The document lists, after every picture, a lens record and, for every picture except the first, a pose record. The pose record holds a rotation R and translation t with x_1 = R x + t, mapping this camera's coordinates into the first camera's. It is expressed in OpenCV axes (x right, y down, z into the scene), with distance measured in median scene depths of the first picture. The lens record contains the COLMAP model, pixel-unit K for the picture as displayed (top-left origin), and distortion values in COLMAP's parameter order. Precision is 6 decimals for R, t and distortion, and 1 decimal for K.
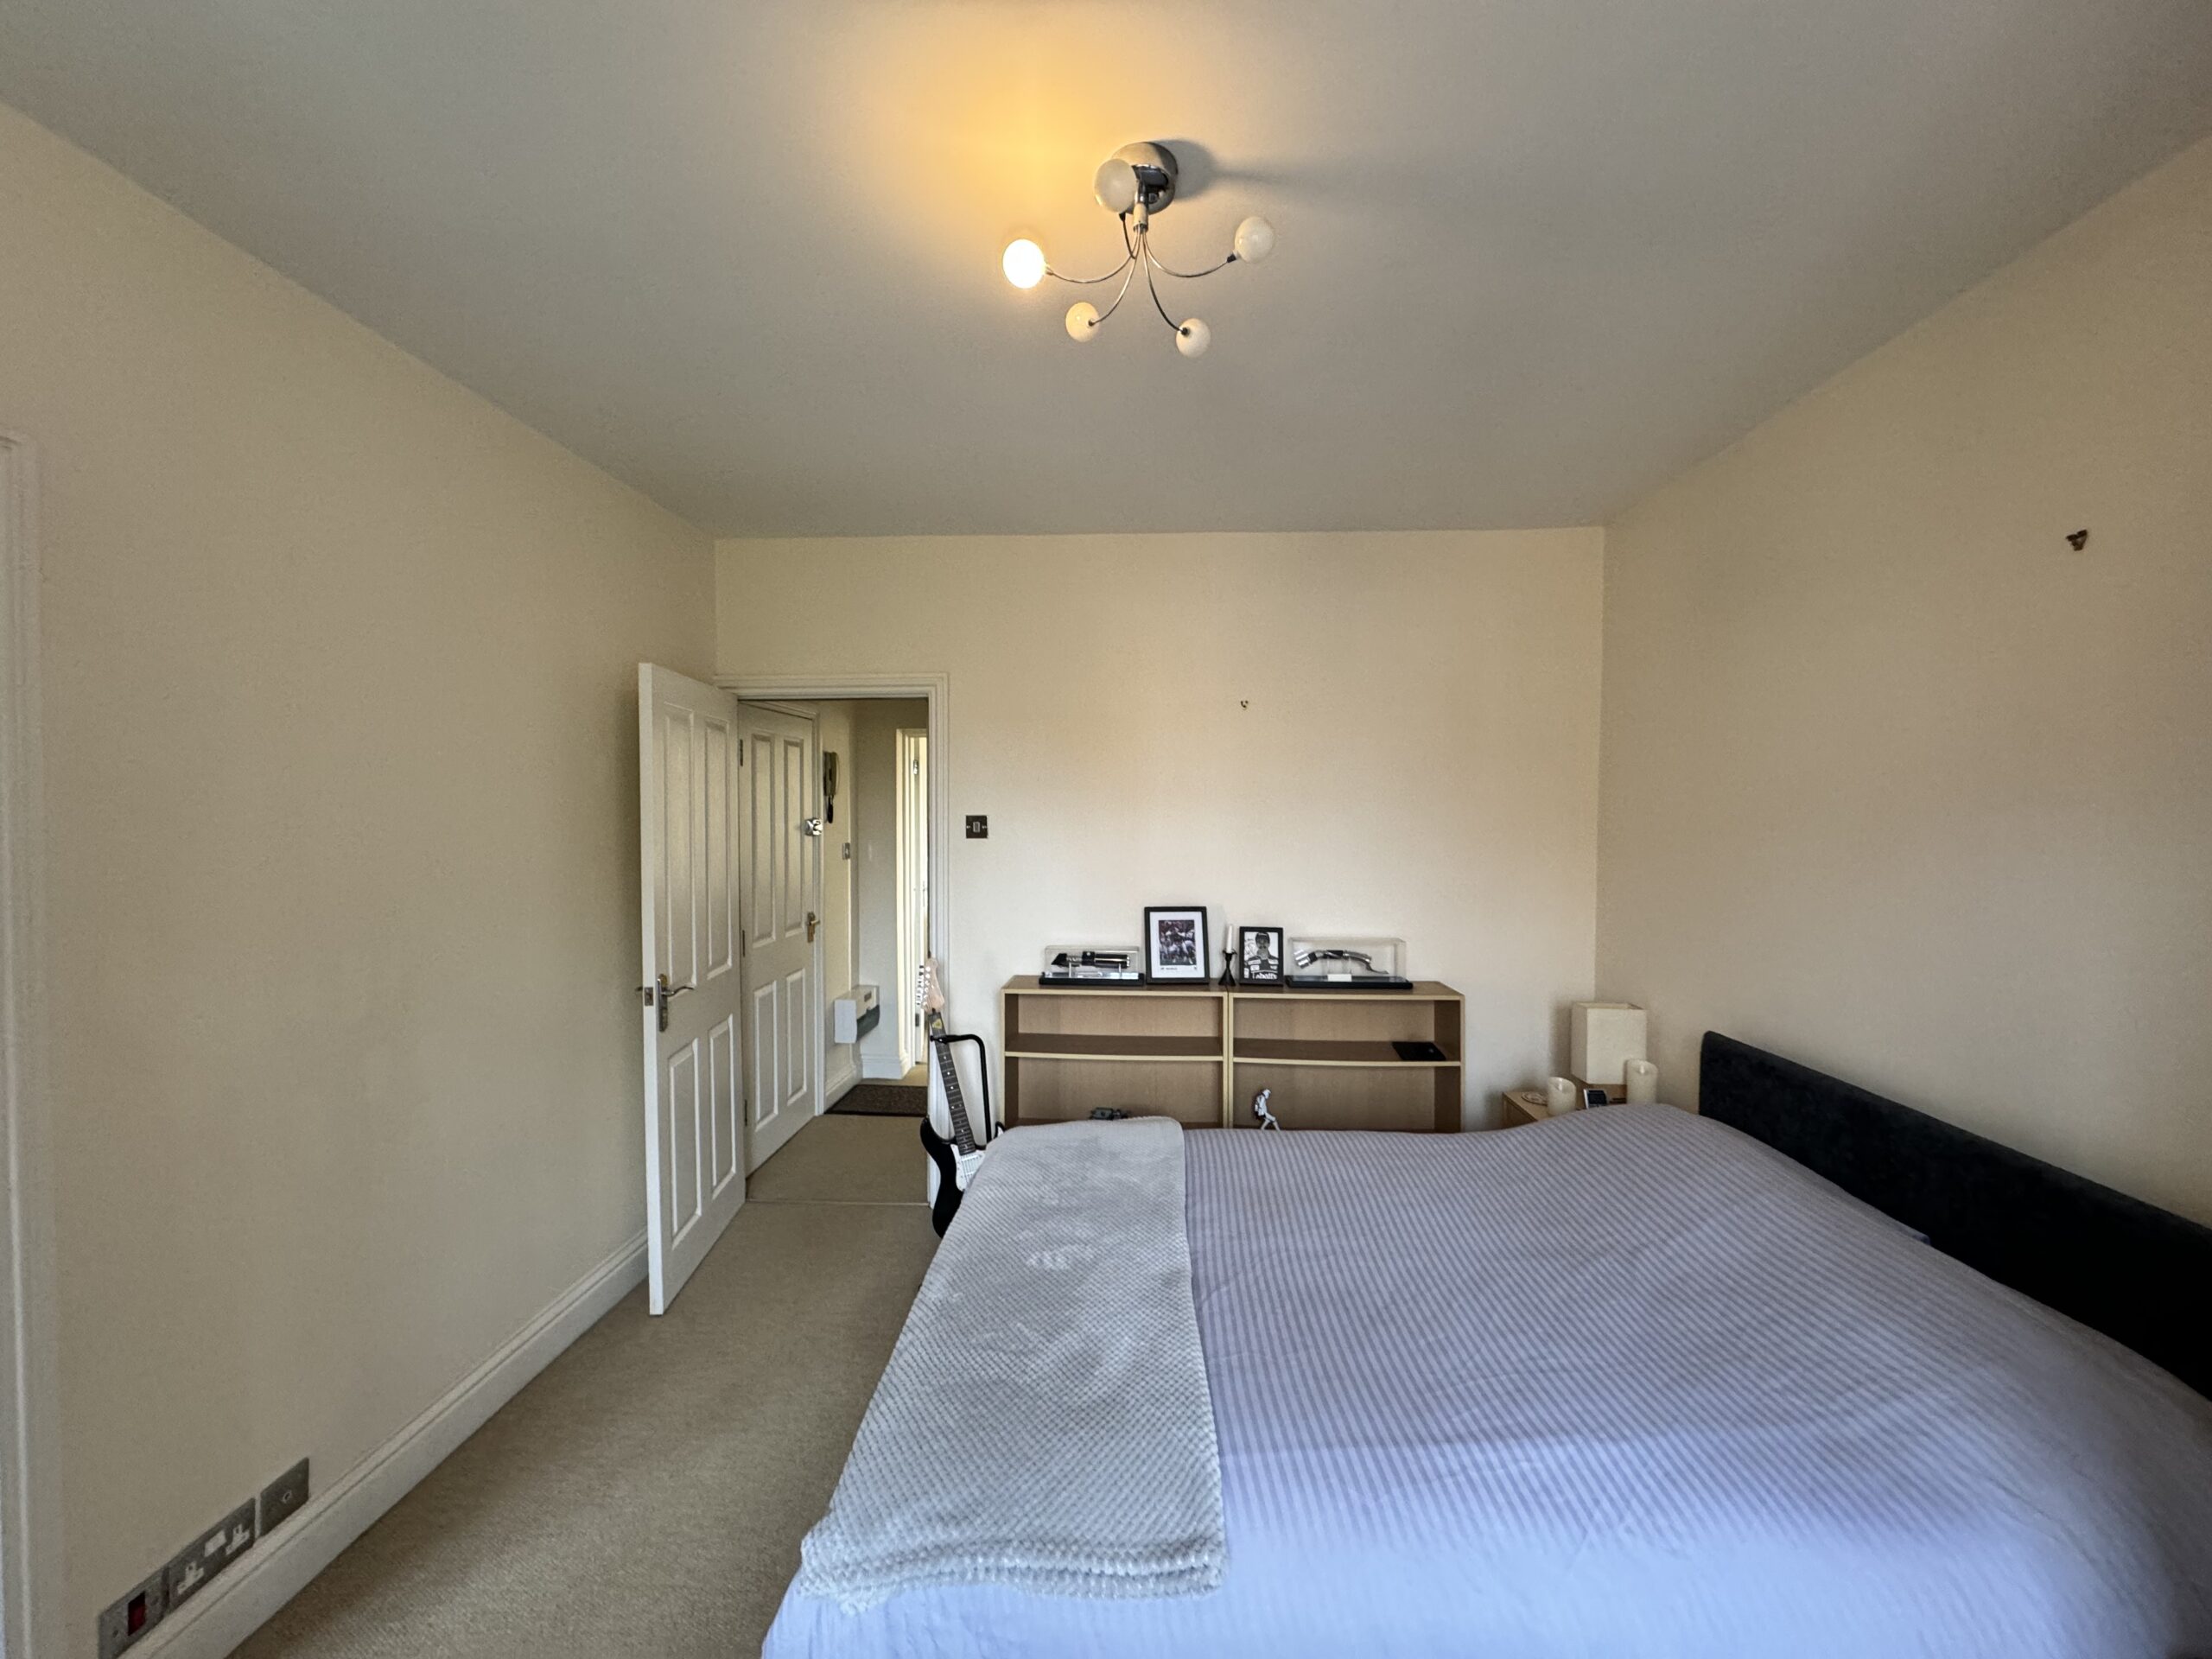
lens RADIAL K [[880.1, 0, 1106.0], [0, 880.1, 829.5], [0, 0, 1]] dist [-0.000320, 0.000083]
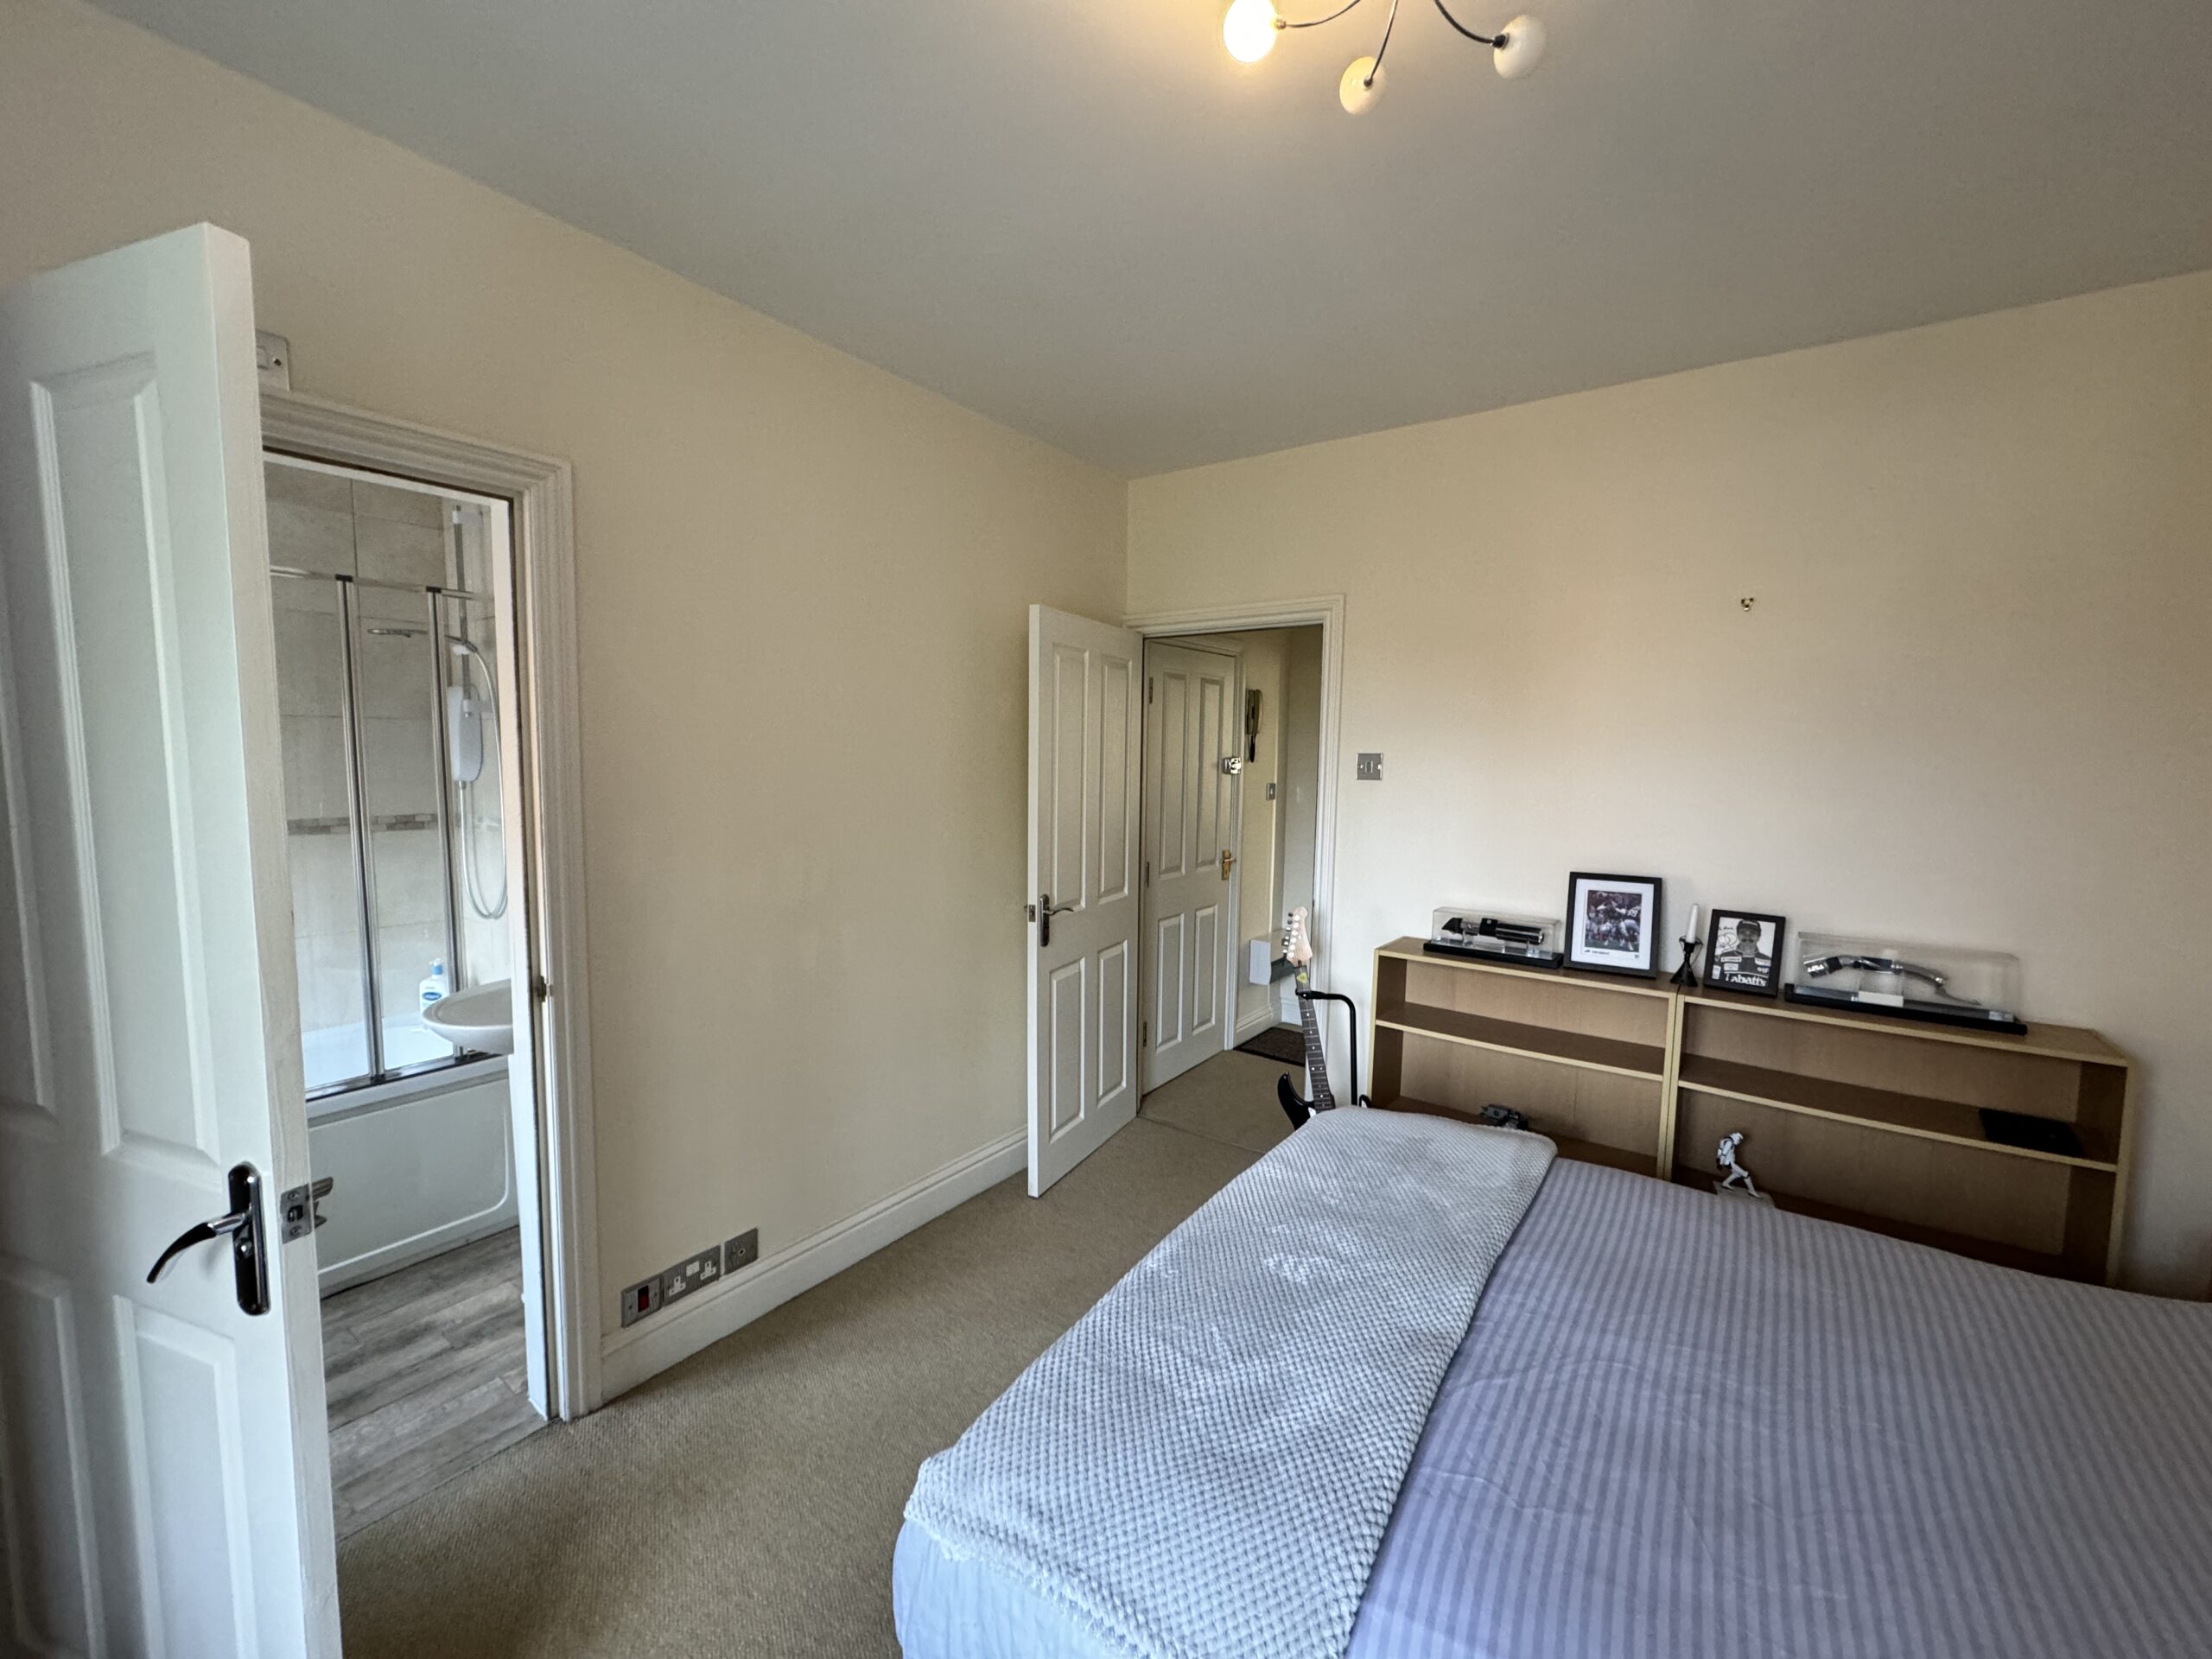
lens RADIAL K [[880.1, 0, 1106.0], [0, 880.1, 829.5], [0, 0, 1]] dist [-0.000320, 0.000083]
pose [[0.842246, 0.058665, -0.535891, 0.123083], [-0.026091, 0.997332, 0.068174, 0.007528], [0.538461, -0.043437, 0.841530, 0.116143]]
